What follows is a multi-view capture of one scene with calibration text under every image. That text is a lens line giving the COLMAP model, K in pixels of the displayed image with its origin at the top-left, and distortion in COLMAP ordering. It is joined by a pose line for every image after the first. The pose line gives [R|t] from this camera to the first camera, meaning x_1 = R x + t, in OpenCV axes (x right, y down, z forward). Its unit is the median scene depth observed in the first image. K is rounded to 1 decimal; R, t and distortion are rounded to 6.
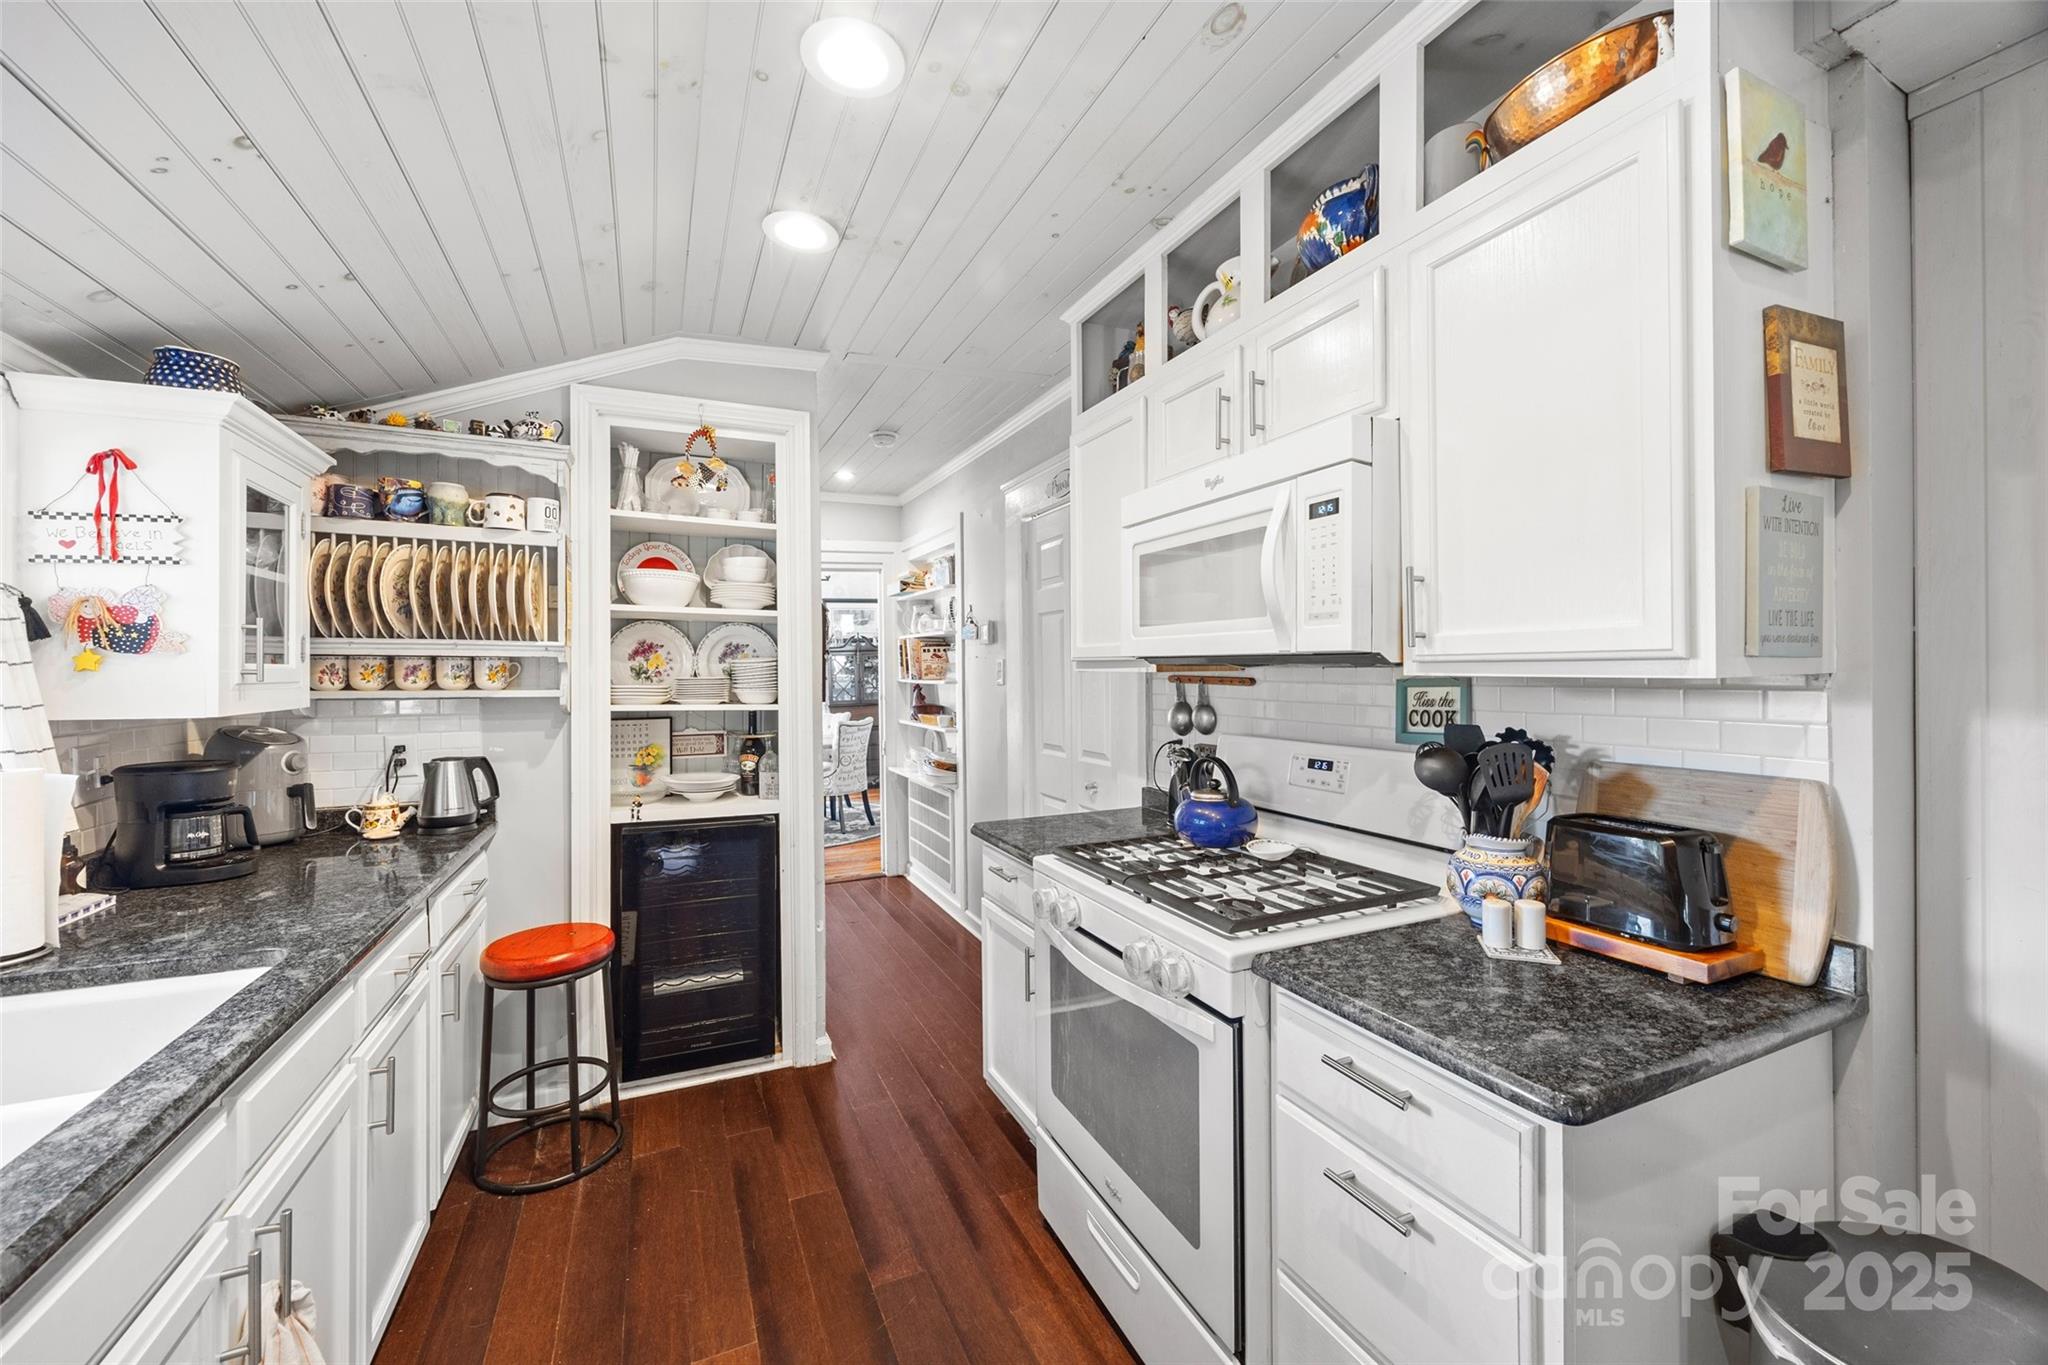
lens RADIAL K [[782.8, 0, 1020.3], [0, 782.8, 669.5], [0, 0, 1]] dist [0.001098, 0.000039]
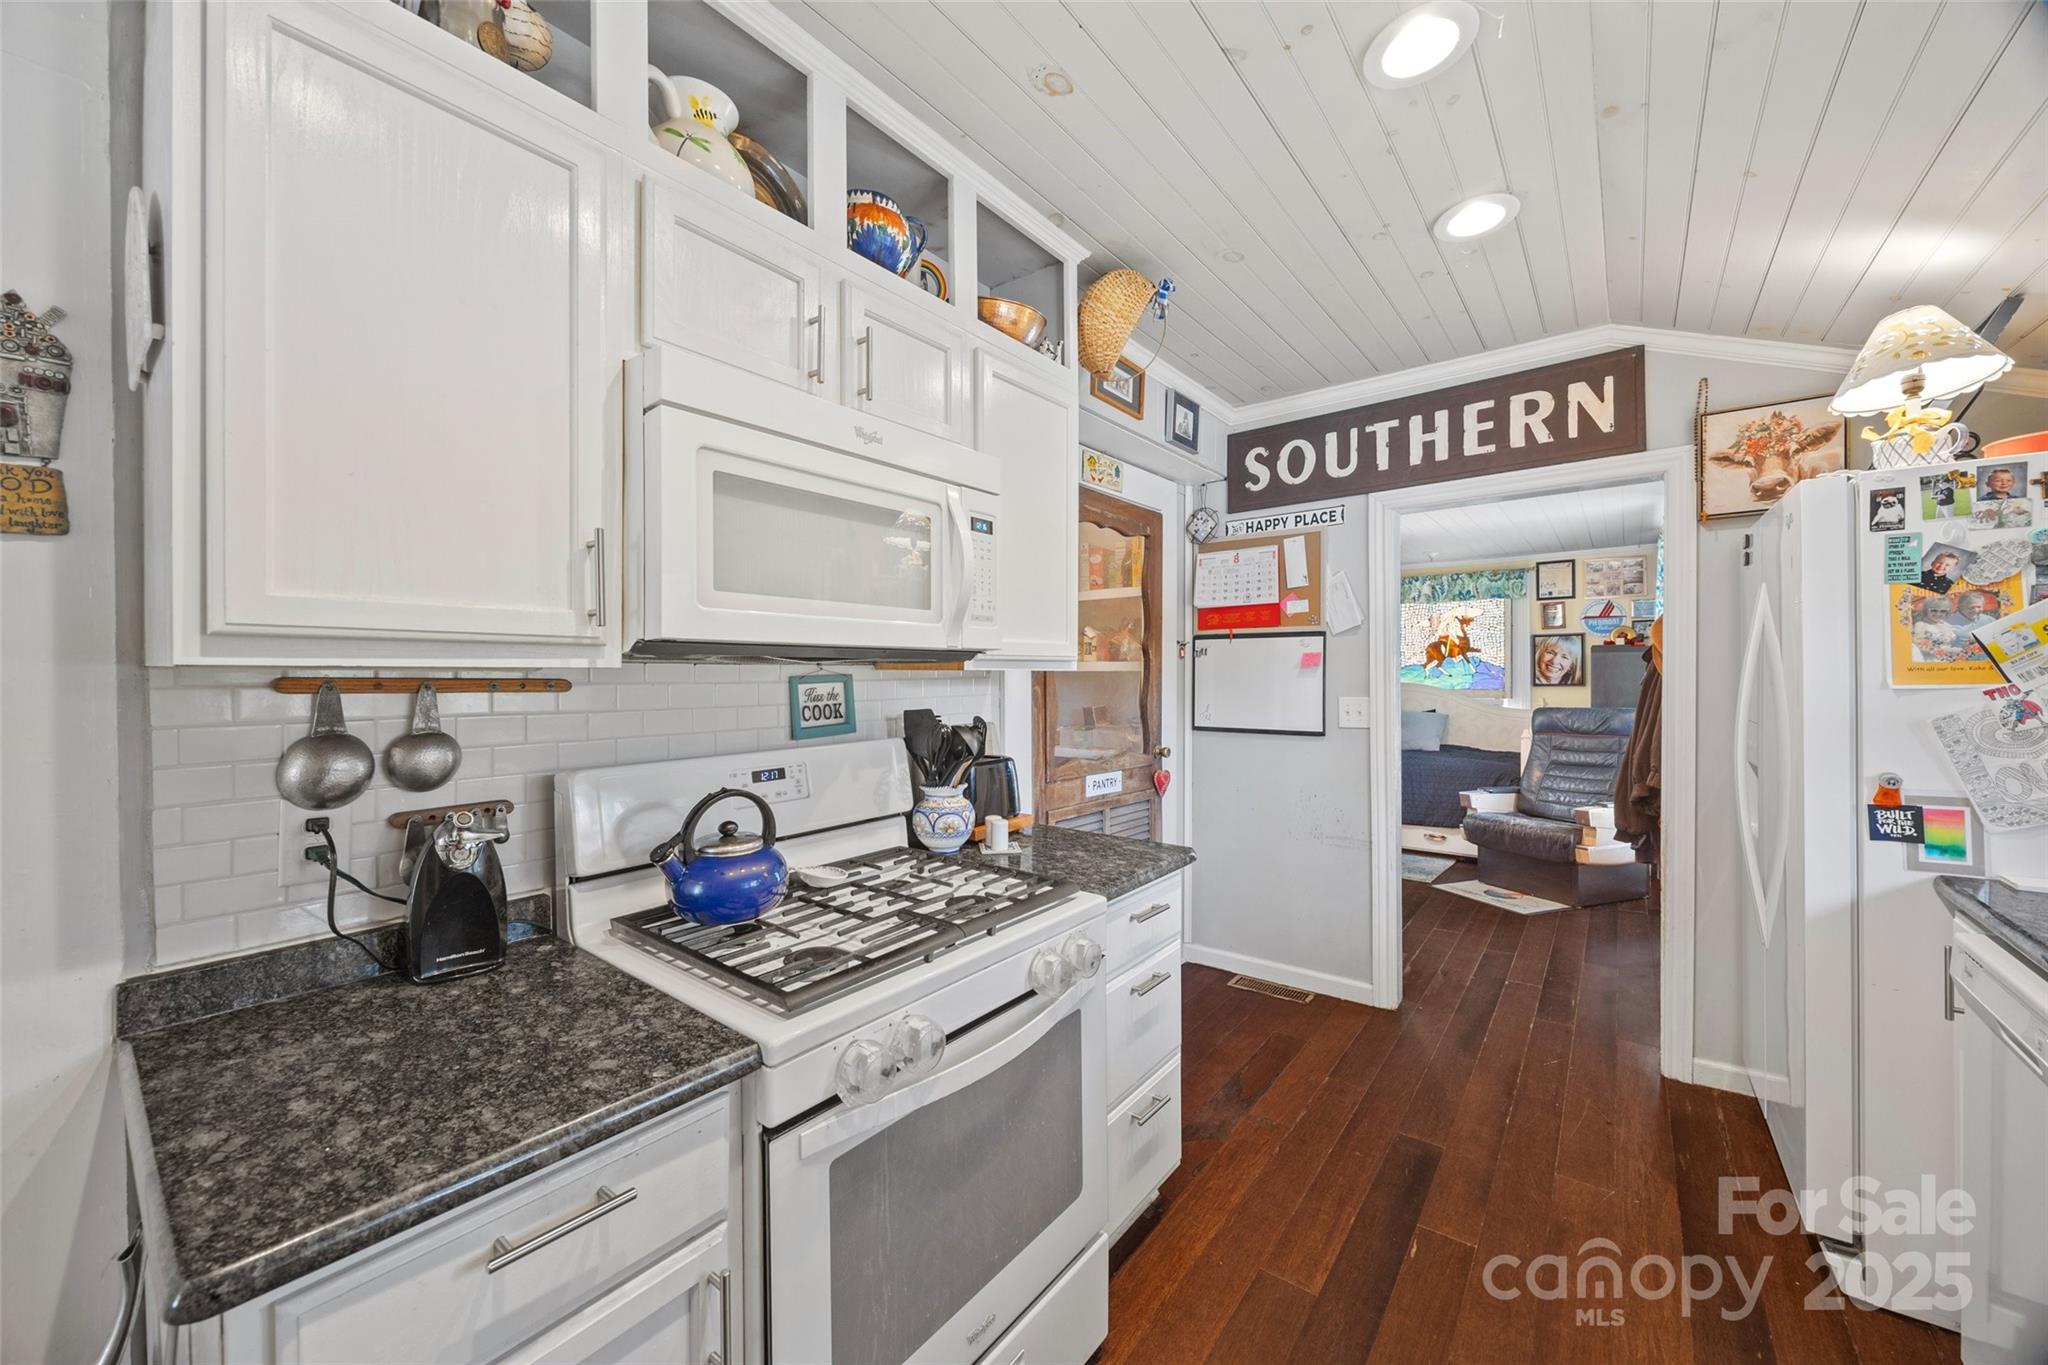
lens RADIAL K [[782.8, 0, 1021.4], [0, 782.8, 676.4], [0, 0, 1]] dist [0.001098, 0.000039]
pose [[-0.463381, 0.001879, 0.886157, -0.561233], [0.005881, 0.999982, 0.000955, 0.013688], [-0.886140, 0.005654, -0.463383, 1.254052]]
